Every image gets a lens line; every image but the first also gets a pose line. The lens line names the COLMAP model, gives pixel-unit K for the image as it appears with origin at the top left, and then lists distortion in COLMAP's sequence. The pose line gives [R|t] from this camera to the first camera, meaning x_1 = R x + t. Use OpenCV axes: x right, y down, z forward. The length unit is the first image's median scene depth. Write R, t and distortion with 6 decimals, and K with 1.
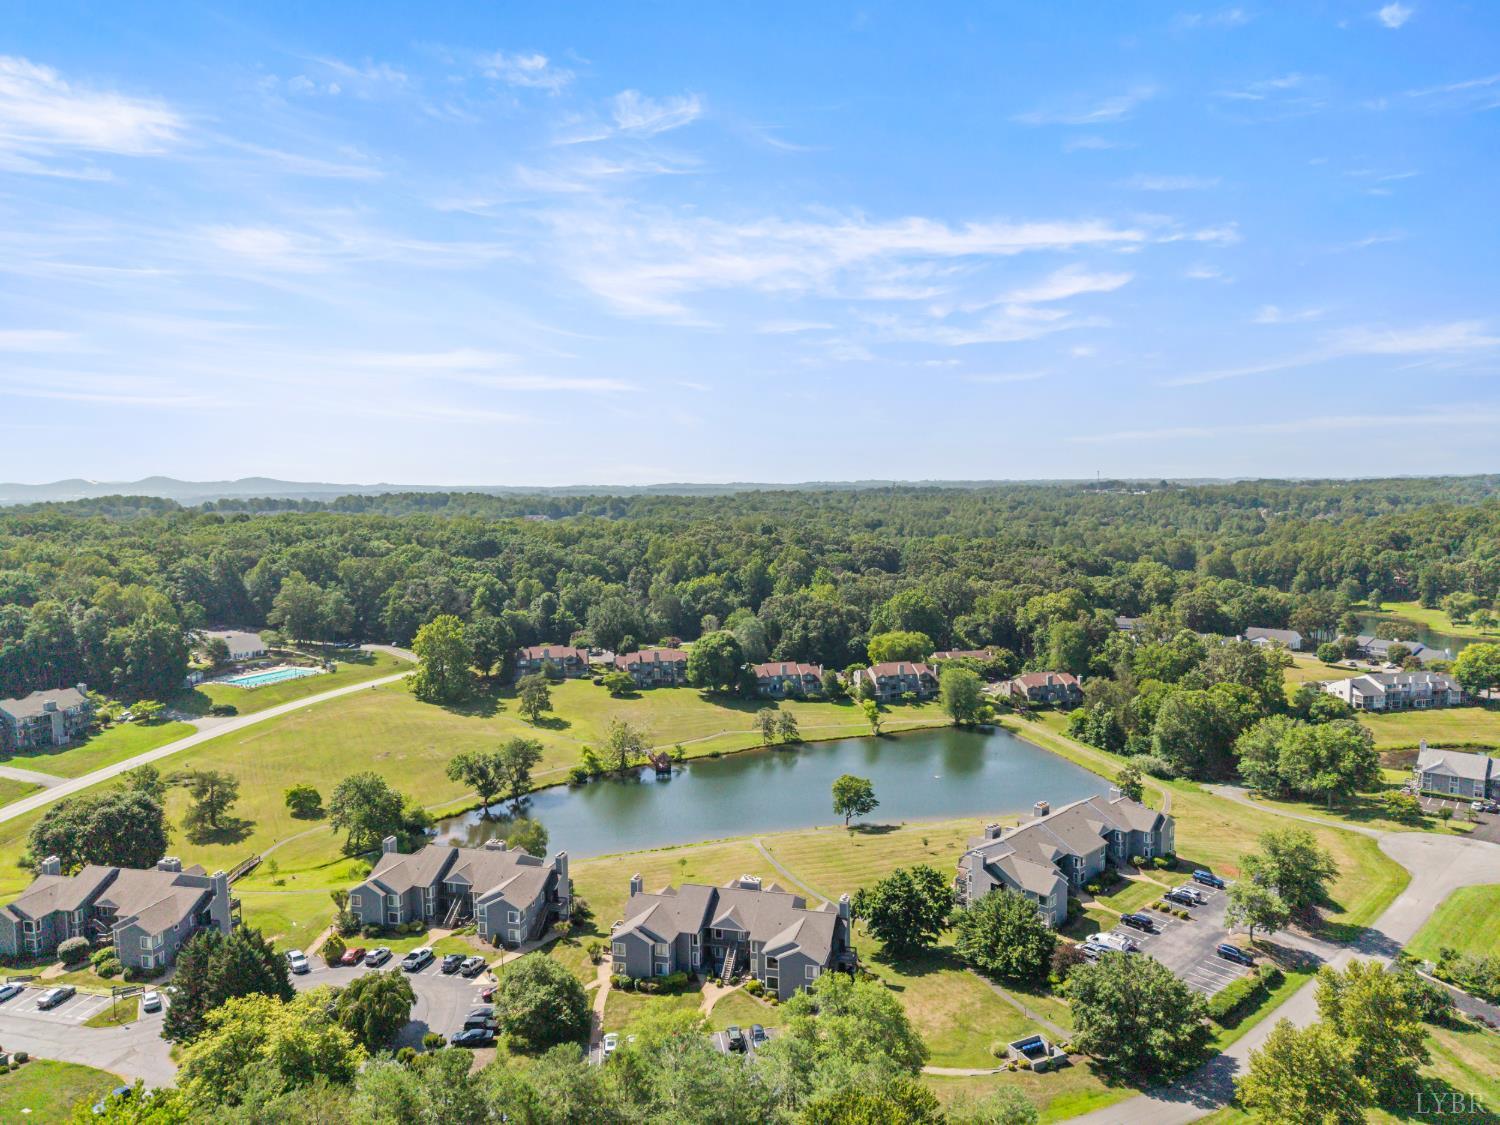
lens RADIAL K [[993.2, 0, 750.0], [0, 993.2, 562.5], [0, 0, 1]] dist [0.101128, -0.161257]
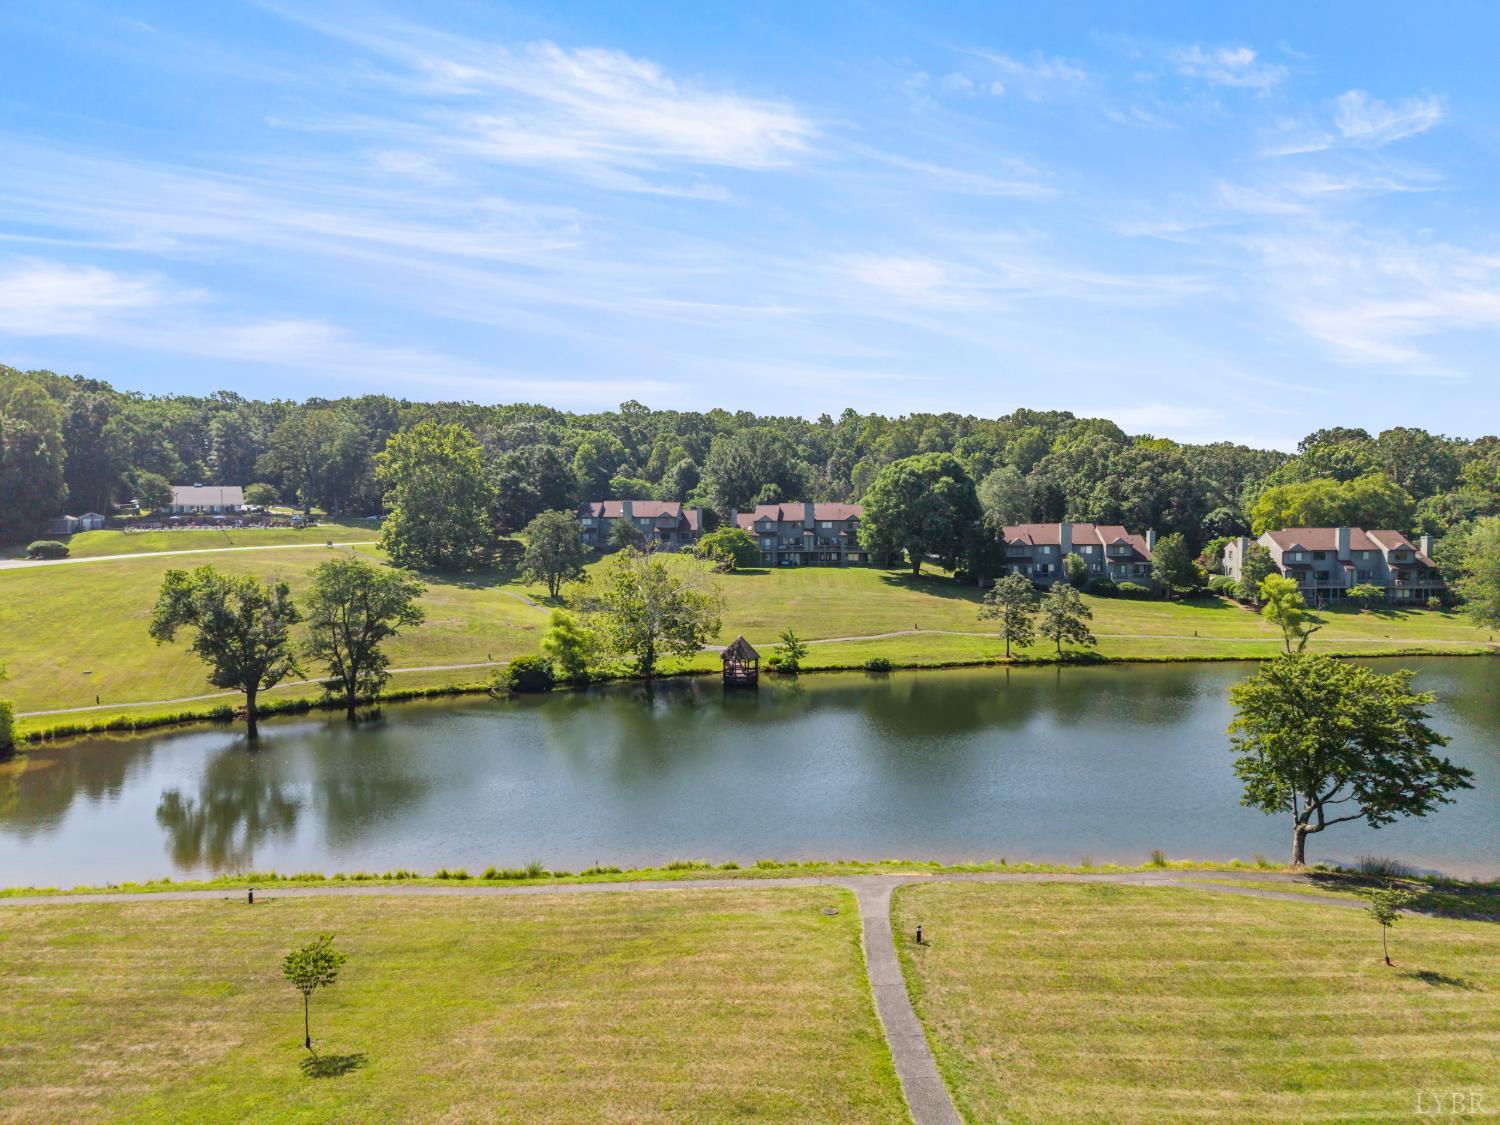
lens RADIAL K [[993.2, 0, 750.0], [0, 993.2, 562.5], [0, 0, 1]] dist [0.101128, -0.161257]
pose [[0.958129, 0.022251, -0.285470, 0.027258], [-0.028450, 0.999441, -0.017584, 0.138730], [0.284919, 0.024970, 0.958226, 0.510188]]
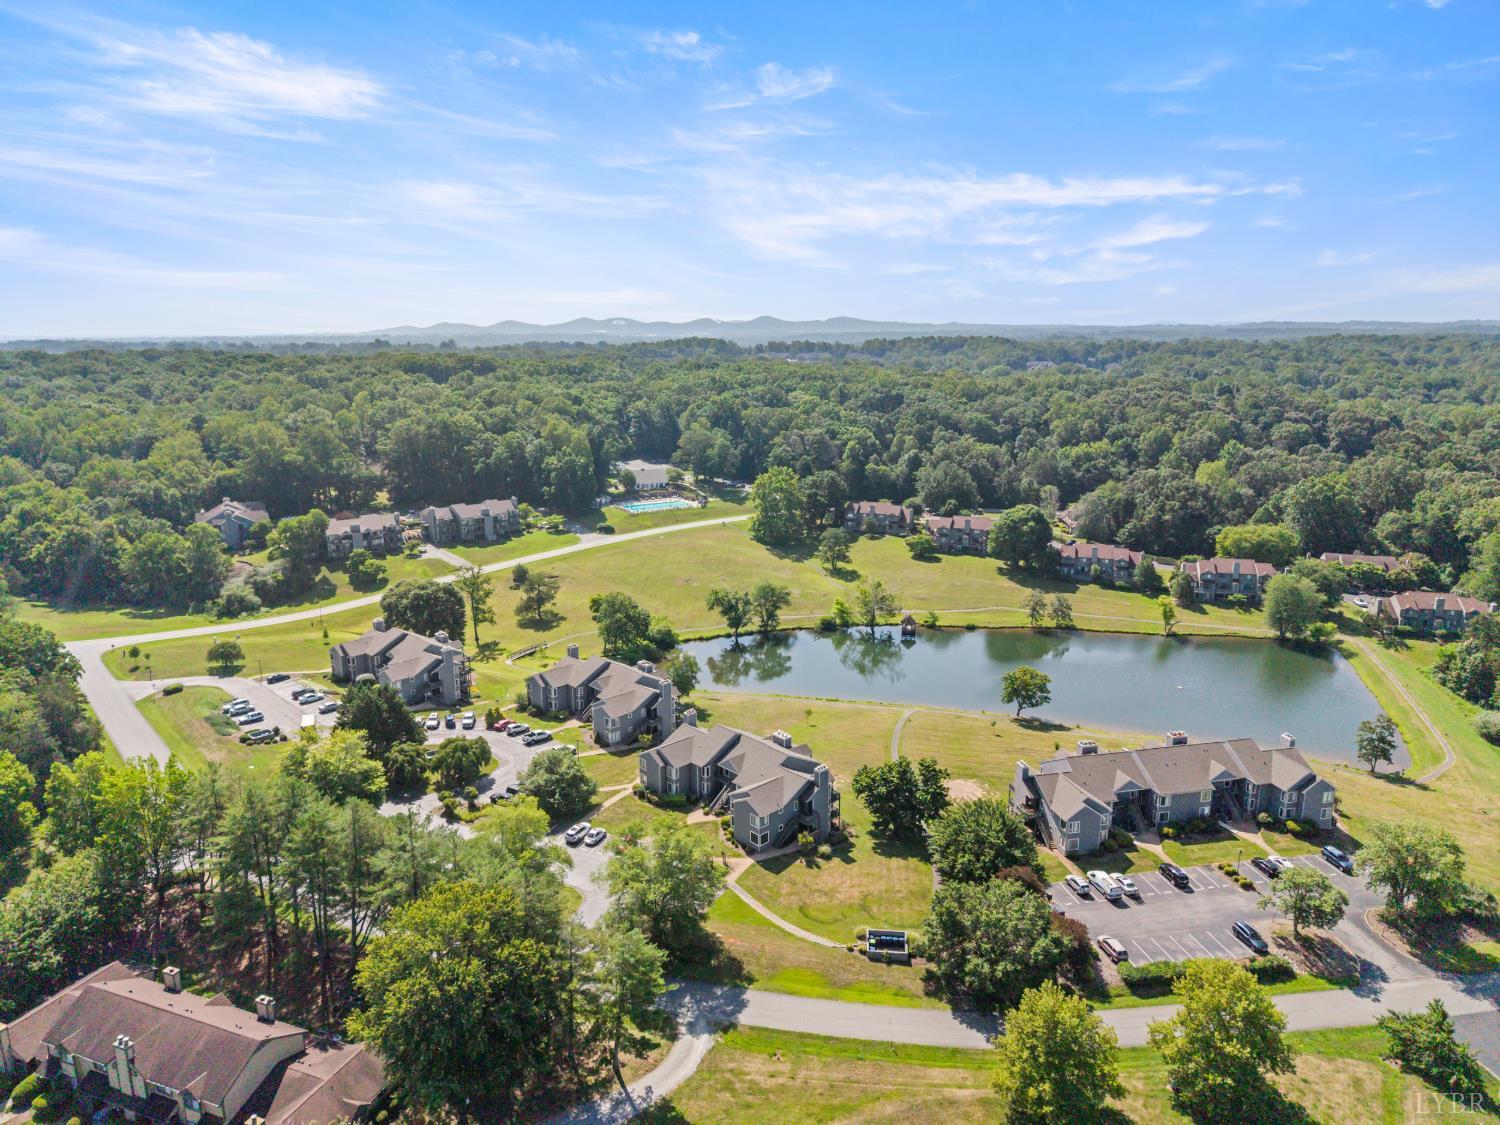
lens RADIAL K [[993.2, 0, 750.0], [0, 993.2, 562.5], [0, 0, 1]] dist [0.101128, -0.161257]
pose [[0.851577, 0.127001, -0.508614, 0.245245], [-0.045830, 0.984532, 0.169103, -0.027570], [0.522223, -0.120694, 0.844225, 0.036135]]
